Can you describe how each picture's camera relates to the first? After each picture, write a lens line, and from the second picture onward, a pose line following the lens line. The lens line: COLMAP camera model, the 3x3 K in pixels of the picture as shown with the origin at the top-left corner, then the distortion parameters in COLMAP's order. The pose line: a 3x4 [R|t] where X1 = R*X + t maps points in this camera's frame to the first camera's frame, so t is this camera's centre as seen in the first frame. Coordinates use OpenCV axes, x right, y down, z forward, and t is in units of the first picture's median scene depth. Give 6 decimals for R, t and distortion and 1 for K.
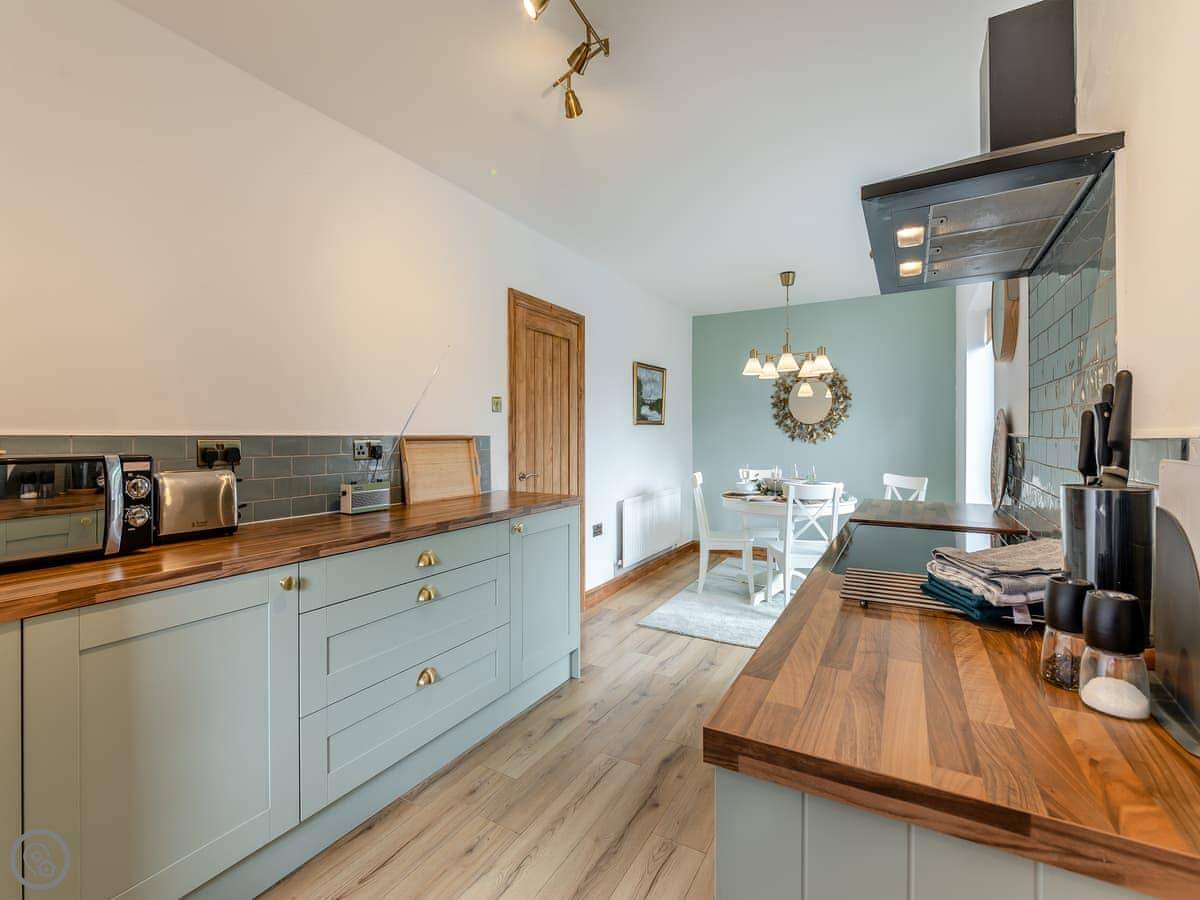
lens RADIAL K [[540.9, 0, 606.0], [0, 540.9, 441.2], [0, 0, 1]] dist [-0.005605, -0.000915]
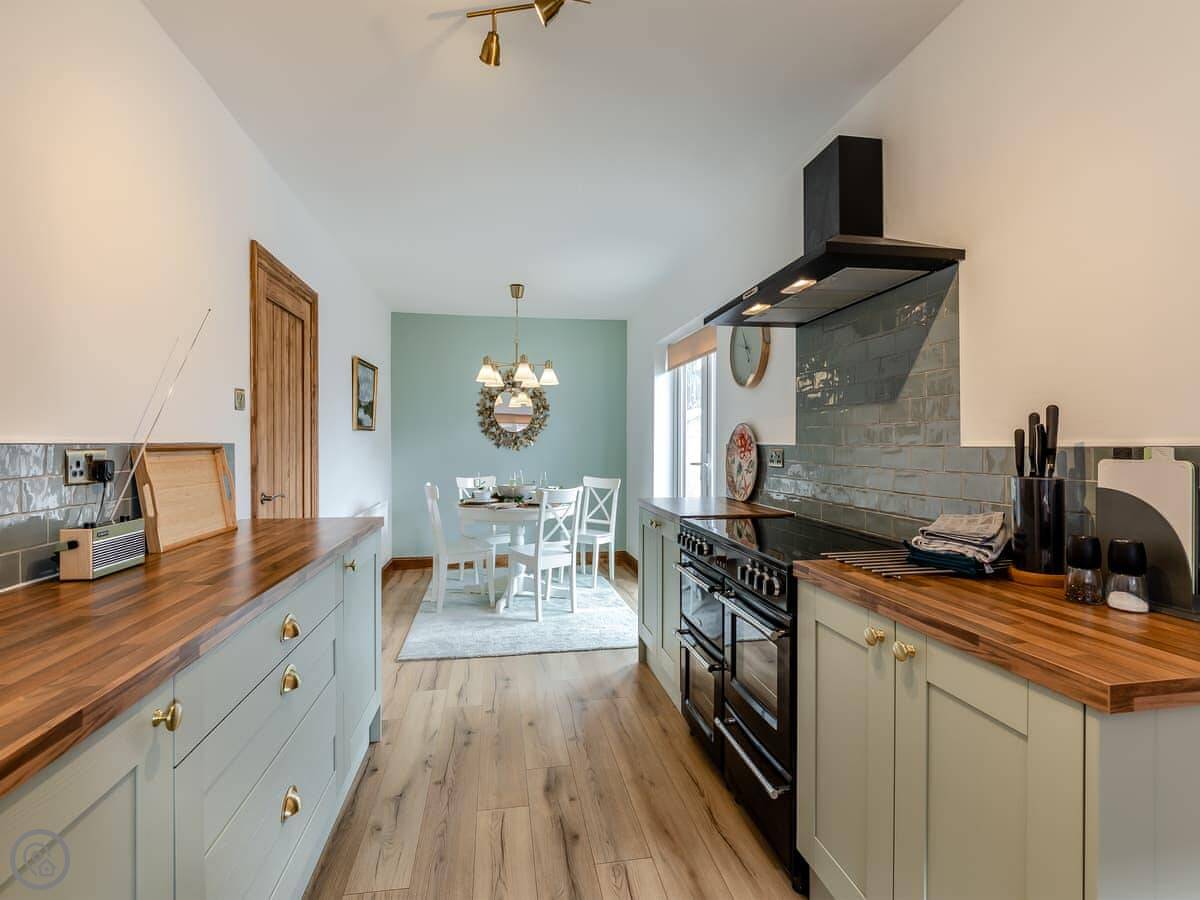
lens RADIAL K [[540.9, 0, 587.6], [0, 540.9, 447.6], [0, 0, 1]] dist [-0.005605, -0.000915]
pose [[0.778106, -0.003243, 0.628125, -0.246497], [0.003756, 0.999993, 0.000510, -0.002303], [-0.628122, 0.001962, 0.778113, 0.130647]]
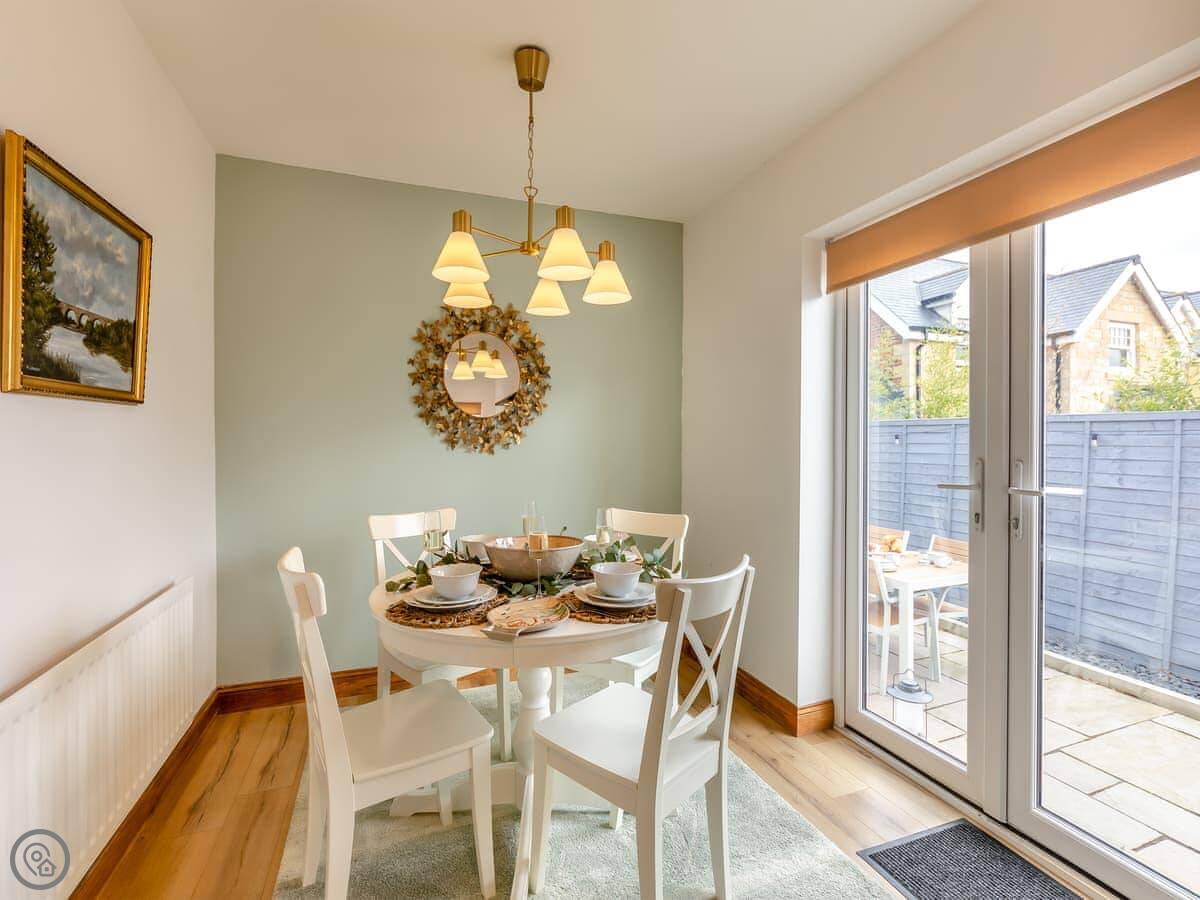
lens RADIAL K [[540.9, 0, 591.8], [0, 540.9, 437.6], [0, 0, 1]] dist [-0.005605, -0.000915]
pose [[0.645802, 0.004932, 0.763489, 0.048194], [0.005135, 0.999928, -0.010802, -0.007209], [-0.763488, 0.010896, 0.645731, 0.811535]]
